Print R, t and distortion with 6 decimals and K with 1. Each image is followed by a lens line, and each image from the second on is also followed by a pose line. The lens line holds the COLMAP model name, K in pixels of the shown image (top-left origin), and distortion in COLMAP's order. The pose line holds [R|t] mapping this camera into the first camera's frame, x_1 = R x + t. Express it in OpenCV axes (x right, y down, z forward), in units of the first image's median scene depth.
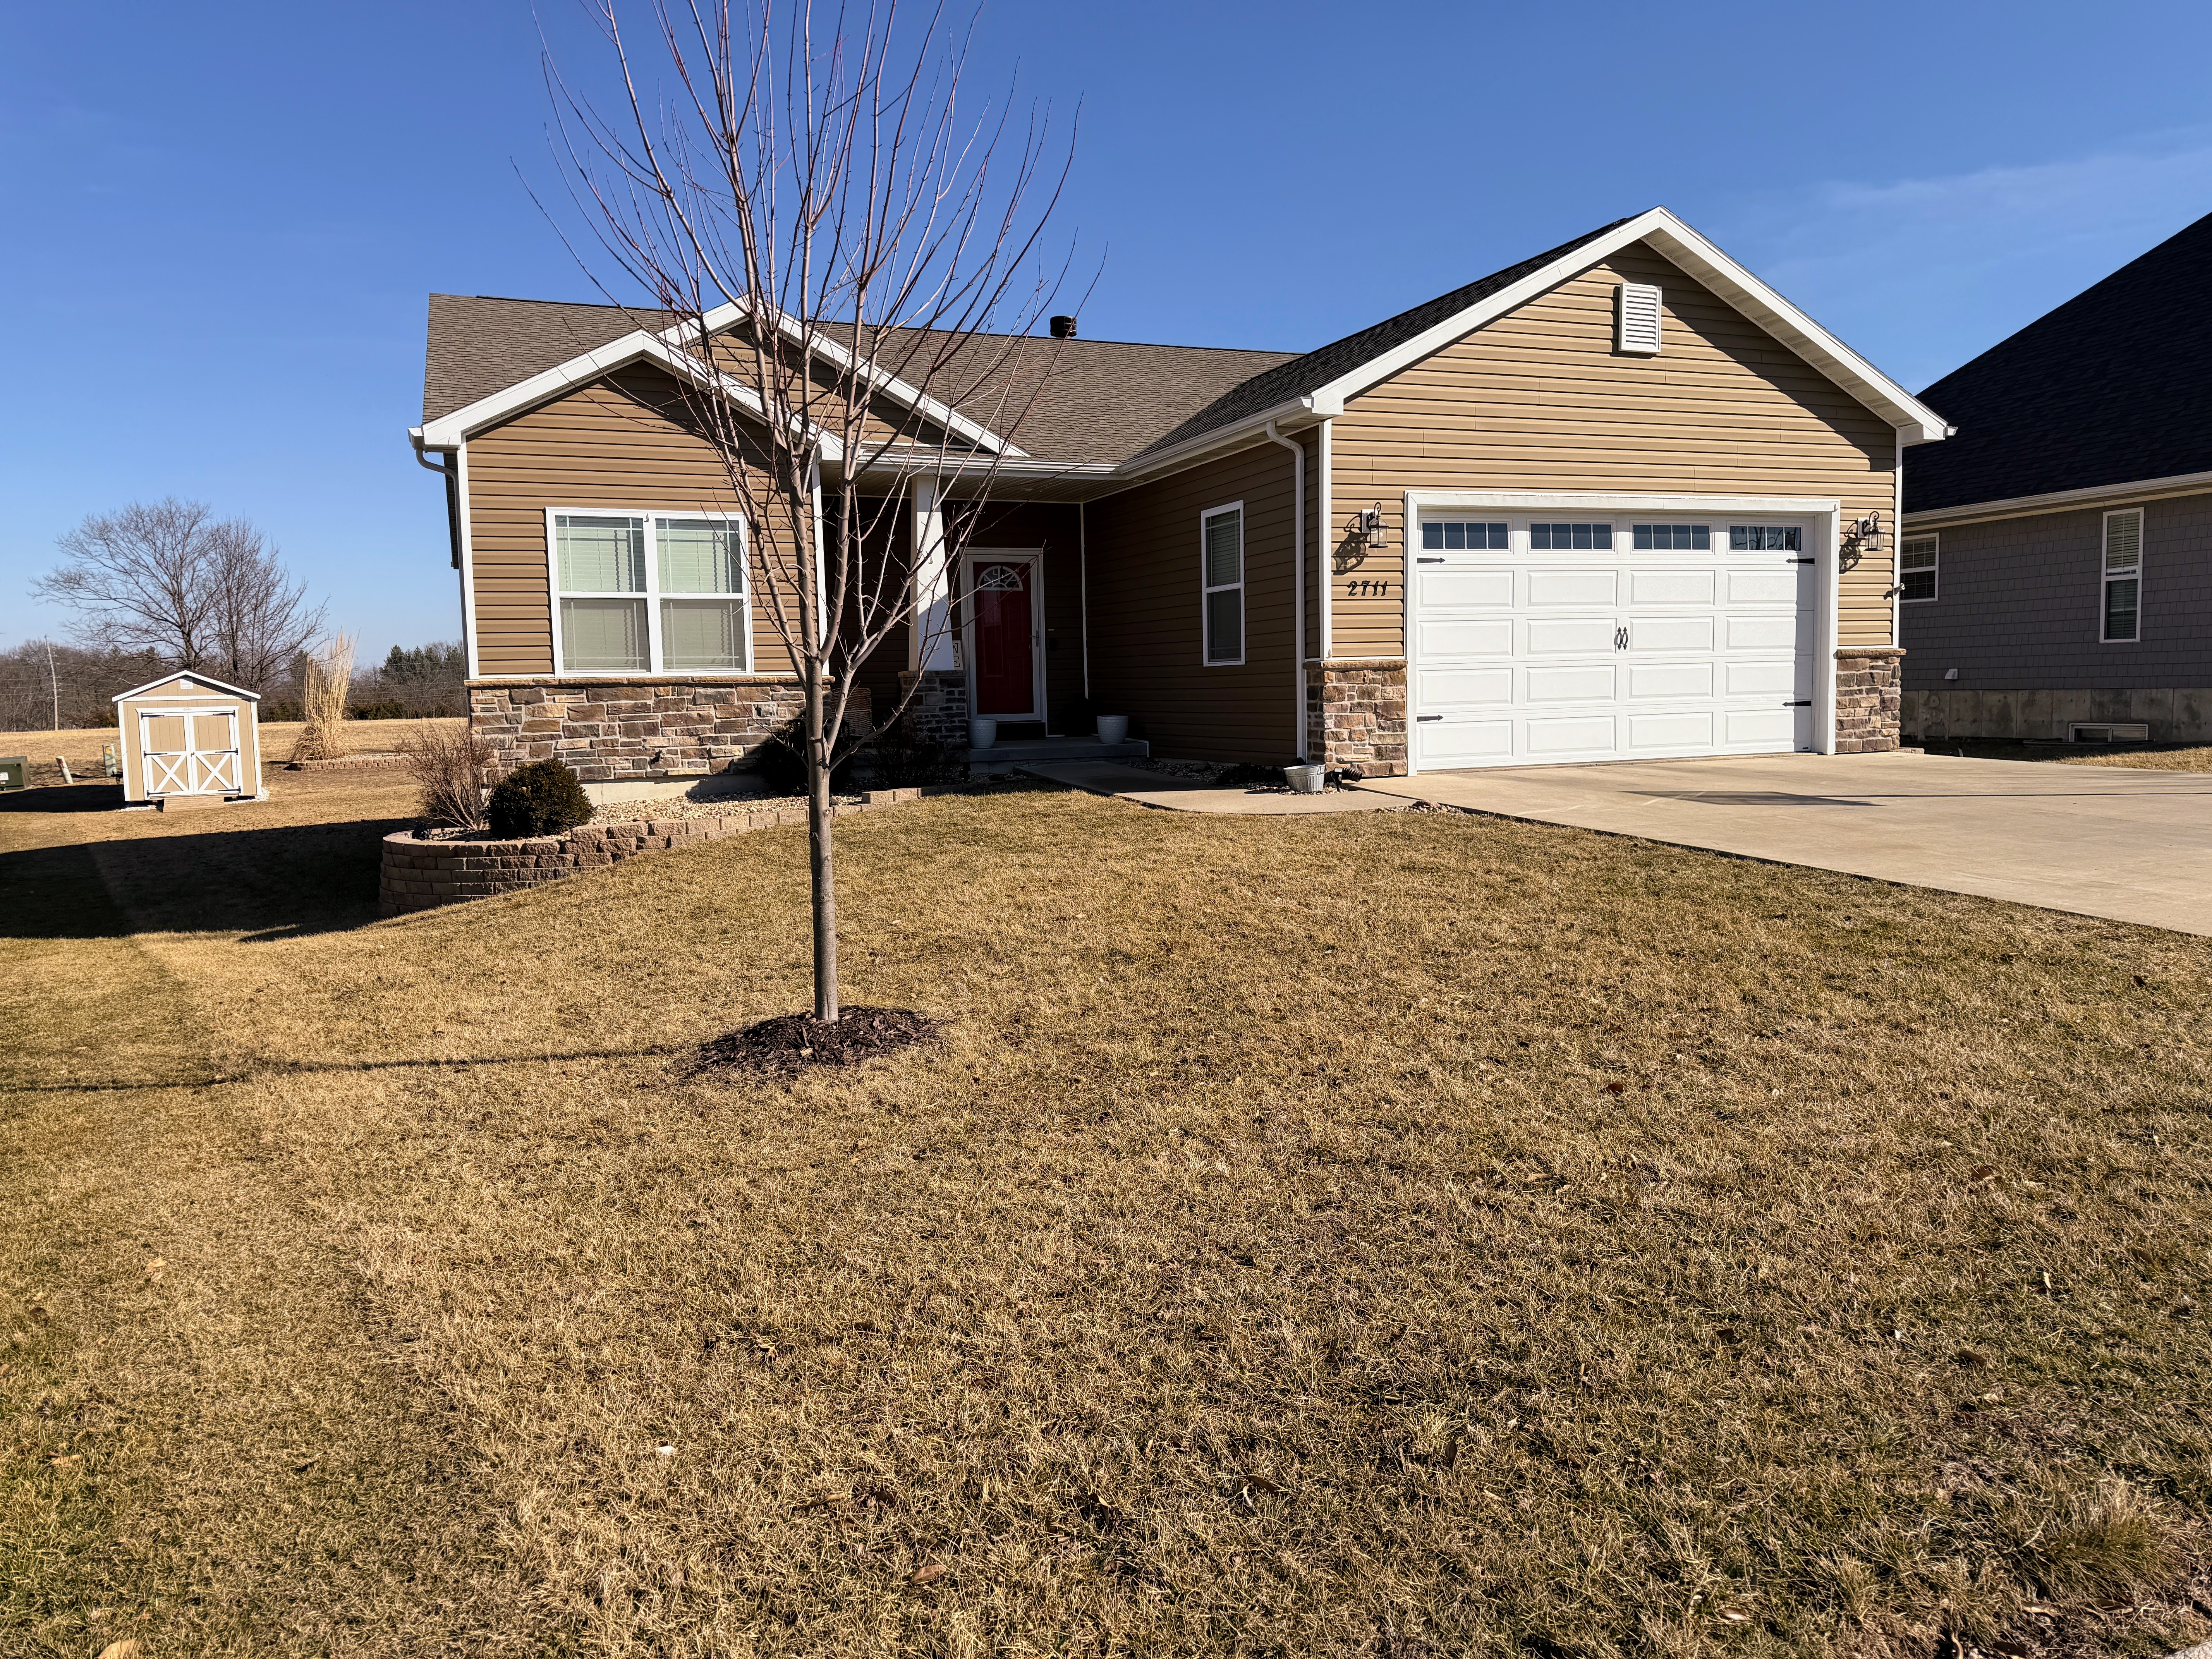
lens RADIAL K [[1589.3, 0, 1106.0], [0, 1589.3, 829.5], [0, 0, 1]] dist [0.175383, -0.298362]
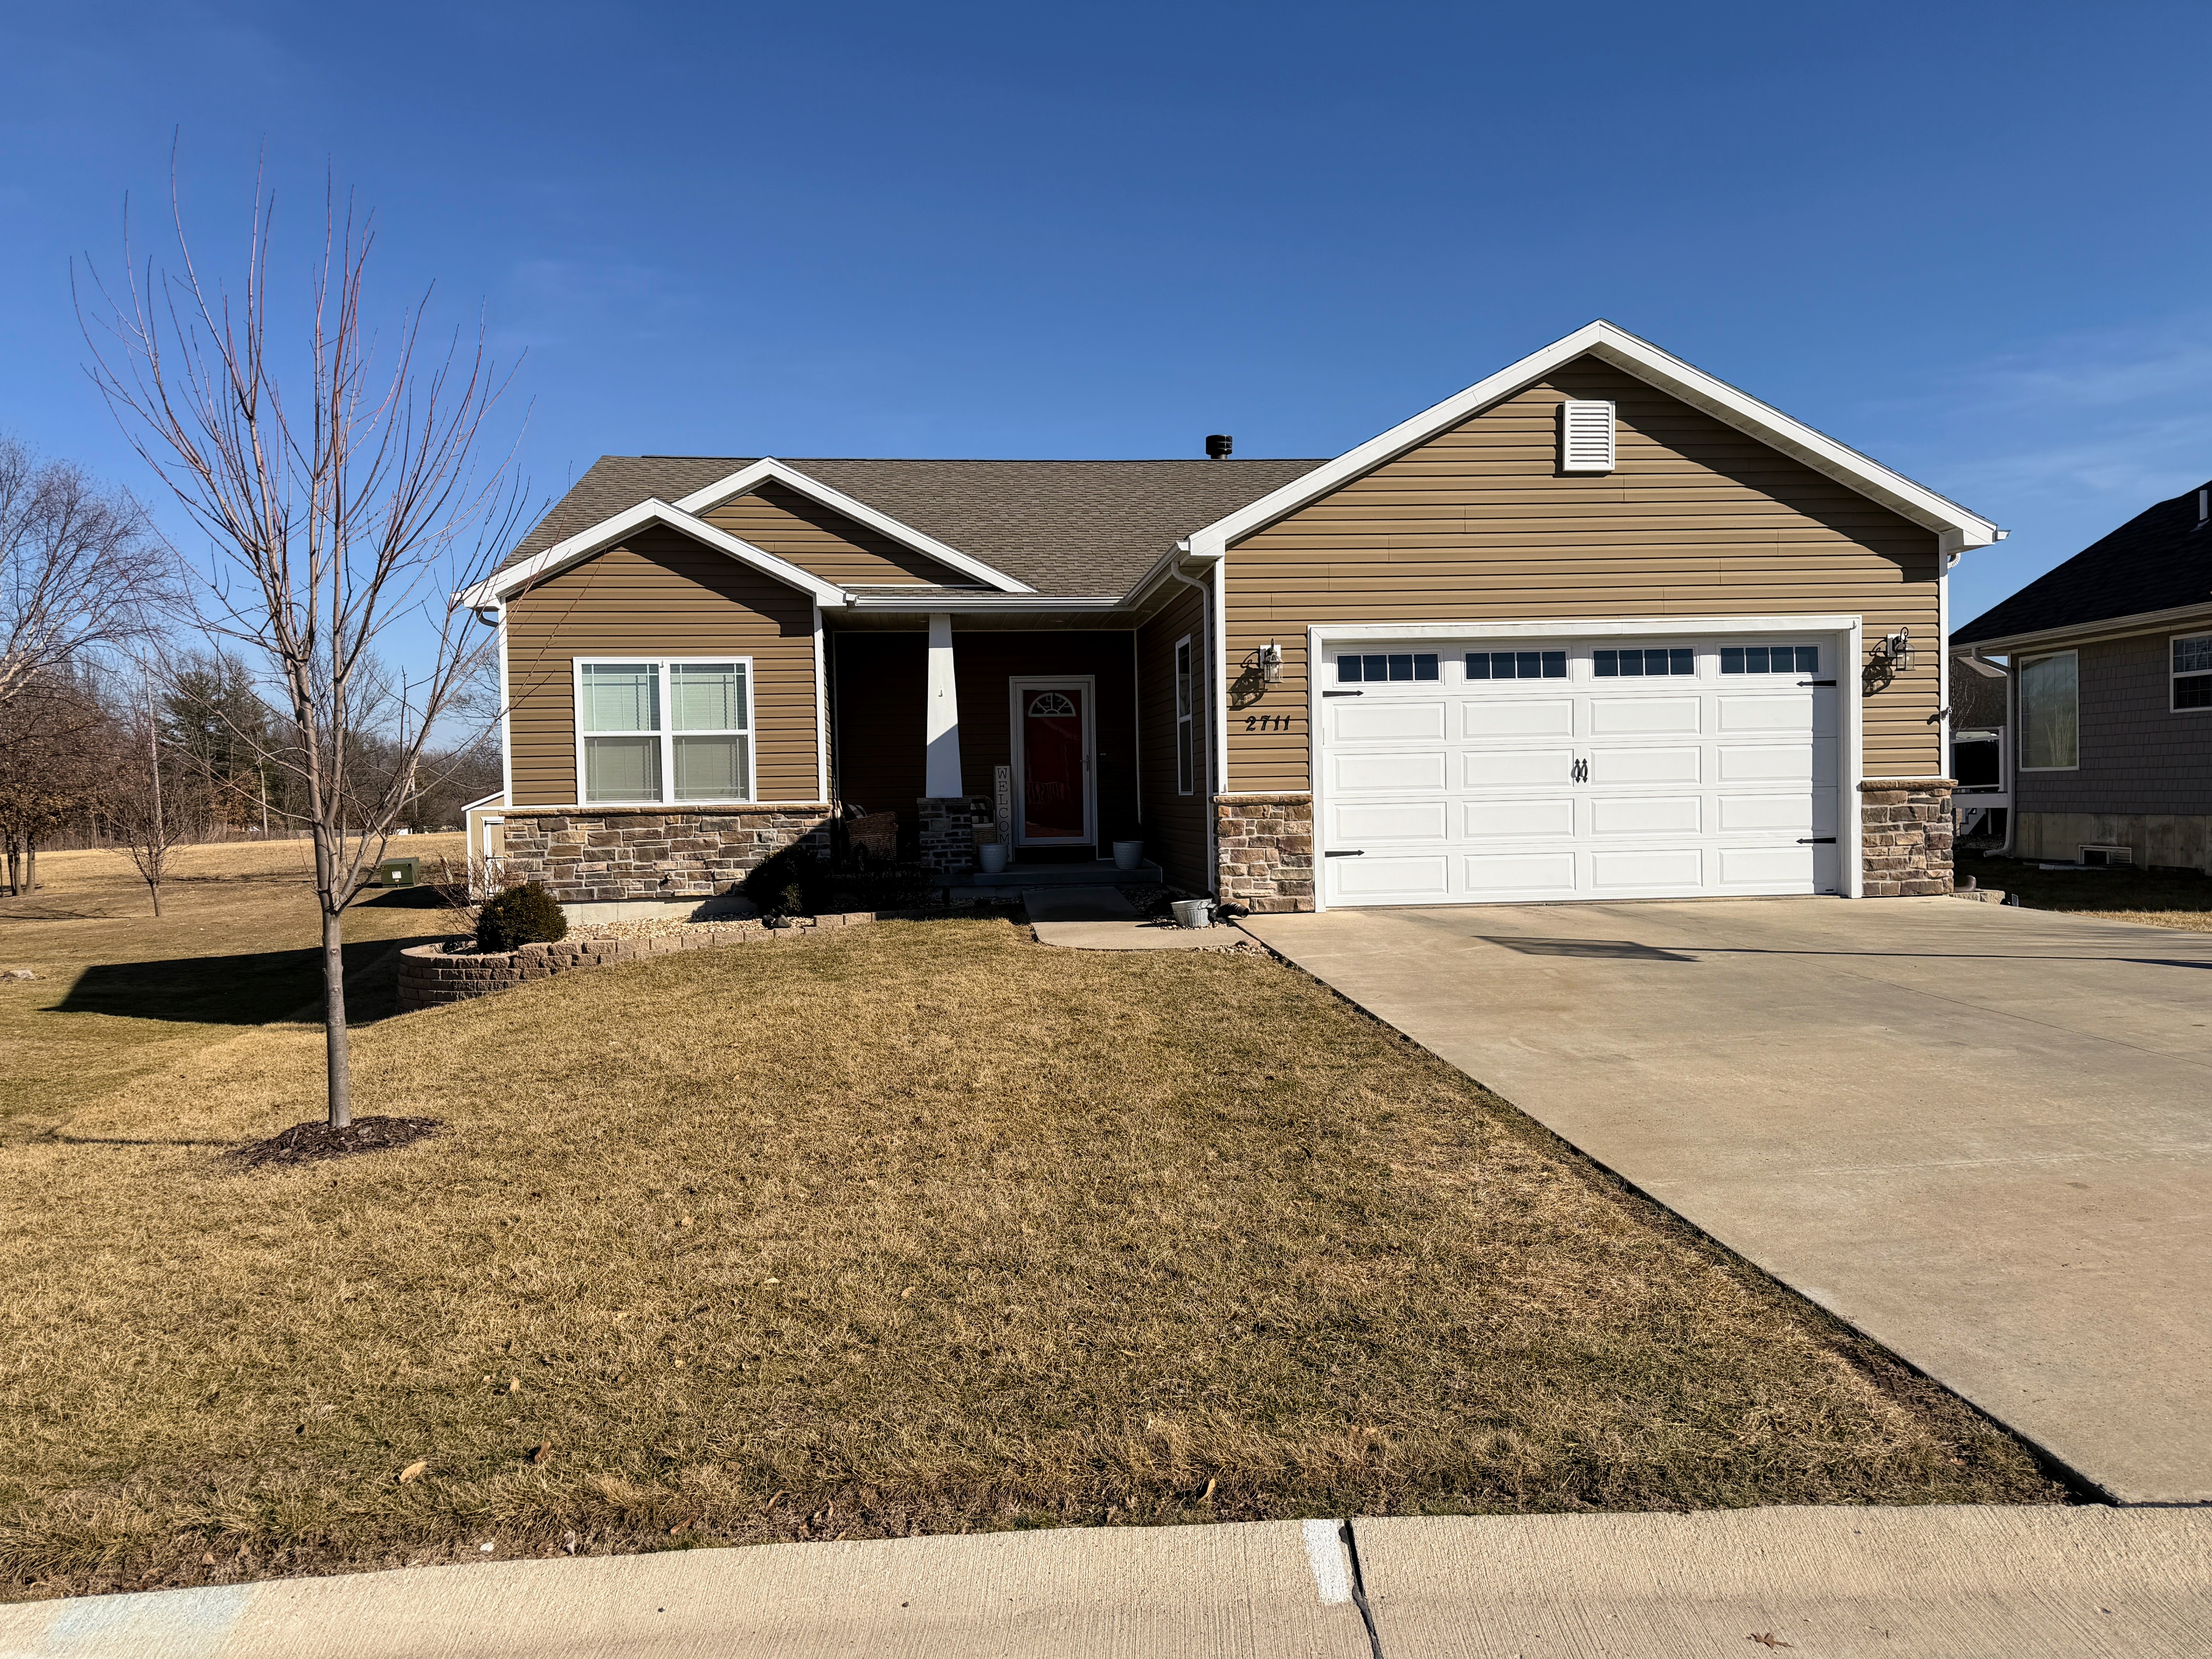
lens RADIAL K [[1698.2, 0, 1105.2], [0, 1698.2, 866.2], [0, 0, 1]] dist [0.130924, -0.000394]
pose [[0.958628, 0.014382, -0.284297, 0.346157], [-0.025891, 0.998988, -0.036766, -0.019060], [0.283481, 0.042605, 0.958031, -0.035633]]
